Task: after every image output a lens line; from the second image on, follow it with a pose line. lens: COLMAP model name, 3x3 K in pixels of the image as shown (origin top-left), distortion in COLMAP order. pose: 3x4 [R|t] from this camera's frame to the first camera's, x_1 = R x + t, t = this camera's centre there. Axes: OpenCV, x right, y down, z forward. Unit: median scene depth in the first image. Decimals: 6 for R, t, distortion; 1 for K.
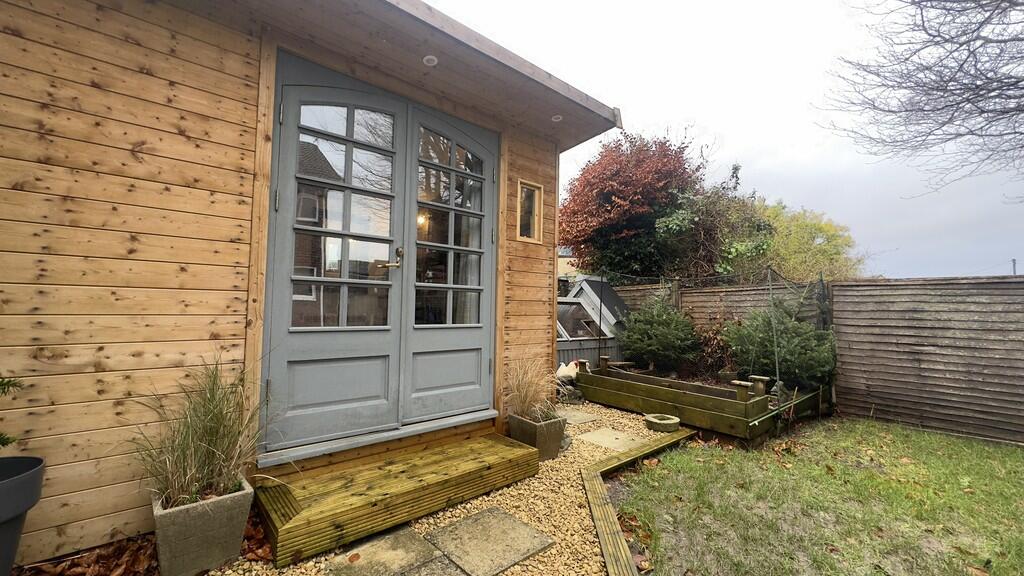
lens RADIAL K [[412.7, 0, 513.9], [0, 412.7, 286.8], [0, 0, 1]] dist [-0.002558, 0.001560]
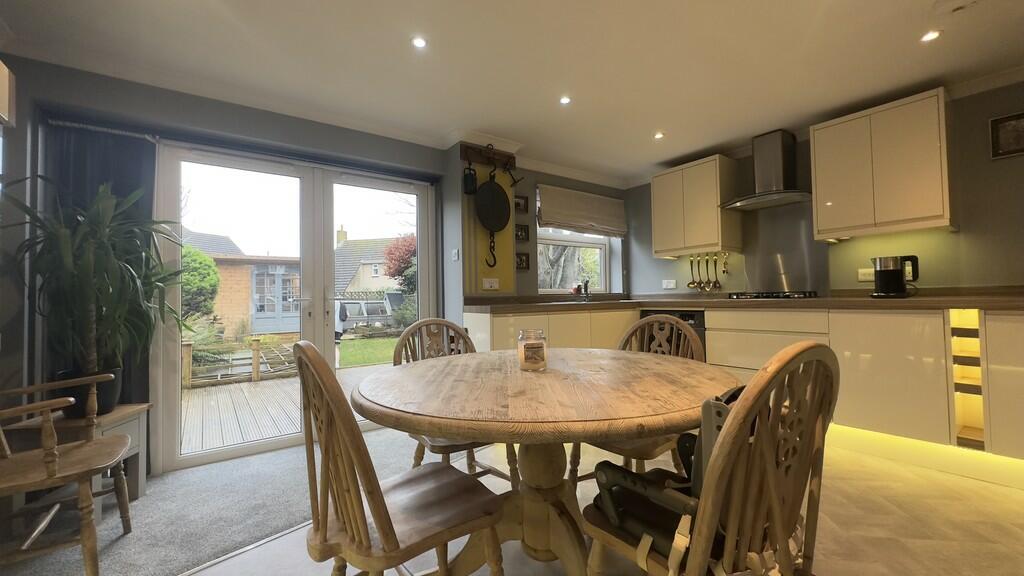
lens RADIAL K [[412.7, 0, 518.4], [0, 412.7, 287.3], [0, 0, 1]] dist [-0.002558, 0.001560]
pose [[0.995765, -0.038059, -0.083687, 1.405061], [0.039858, 0.999007, 0.019927, -0.087286], [0.082845, -0.023178, 0.996293, -1.726765]]
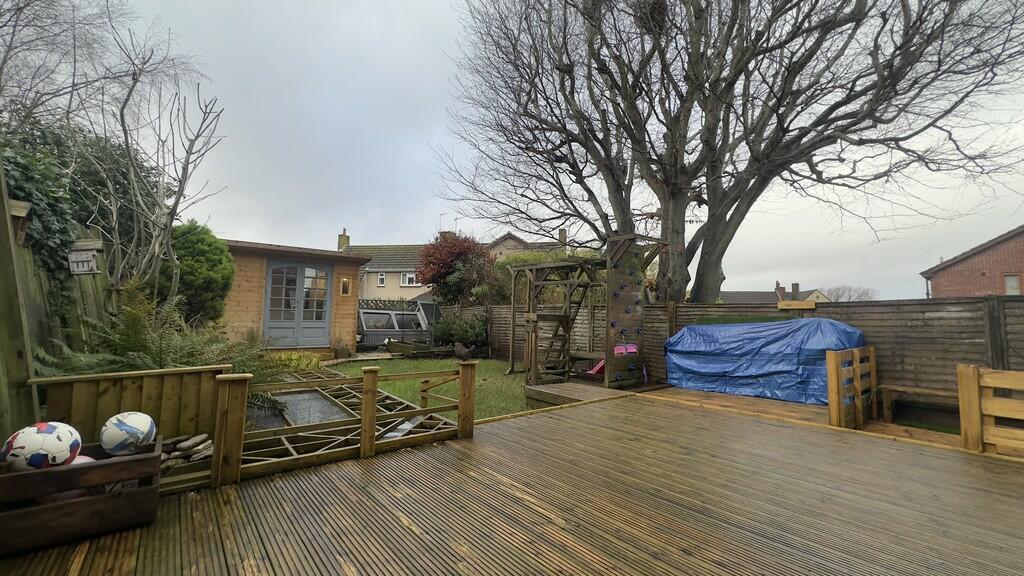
lens RADIAL K [[412.7, 0, 518.0], [0, 412.7, 289.2], [0, 0, 1]] dist [-0.002558, 0.001560]
pose [[0.999191, -0.000555, -0.040213, 0.882959], [-0.000343, 0.999751, -0.022328, -0.051390], [0.040215, 0.022323, 0.998942, -1.273712]]
